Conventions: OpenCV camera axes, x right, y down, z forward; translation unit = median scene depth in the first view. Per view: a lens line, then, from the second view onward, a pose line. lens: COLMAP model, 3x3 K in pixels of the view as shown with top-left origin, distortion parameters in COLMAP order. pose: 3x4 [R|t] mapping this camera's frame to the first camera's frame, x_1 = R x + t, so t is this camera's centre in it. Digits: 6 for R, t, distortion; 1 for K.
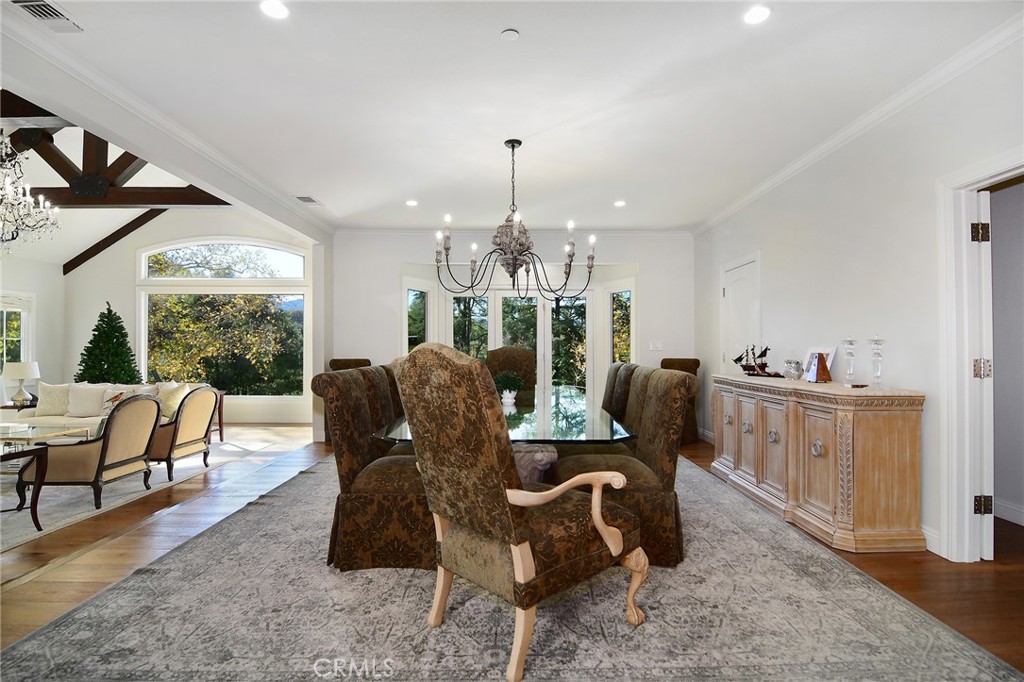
lens RADIAL K [[487.8, 0, 527.9], [0, 487.8, 346.5], [0, 0, 1]] dist [-0.021502, -0.000600]
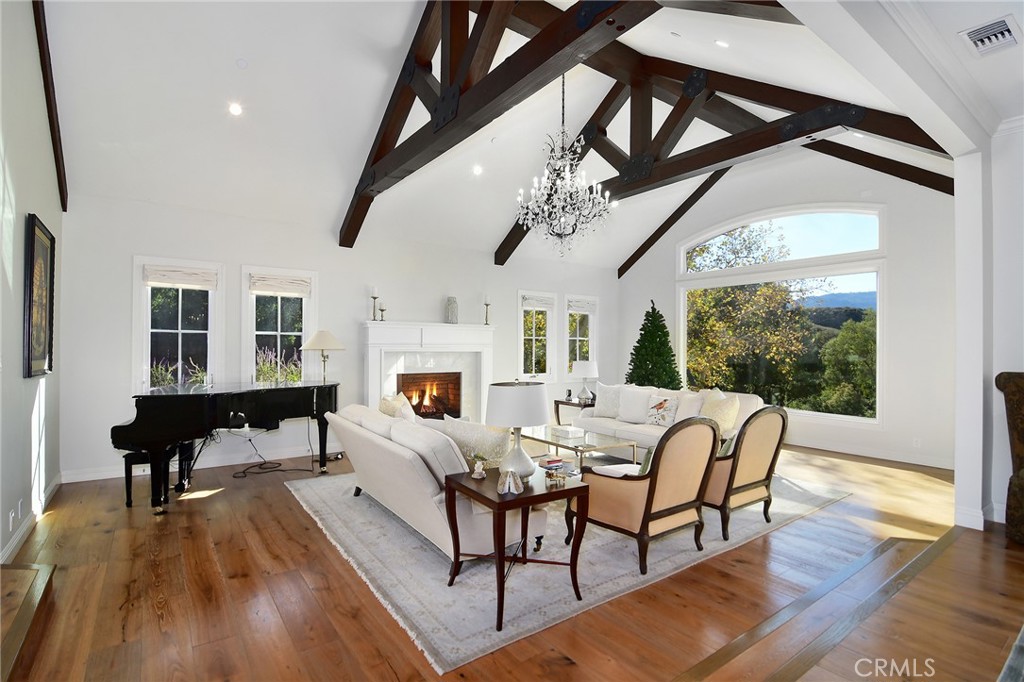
lens RADIAL K [[487.8, 0, 527.9], [0, 487.8, 346.5], [0, 0, 1]] dist [-0.021502, -0.000600]
pose [[0.570533, 0.003029, -0.821269, -0.259644], [-0.002114, 0.999995, 0.002219, -0.001027], [0.821272, 0.000470, 0.570537, 0.285984]]
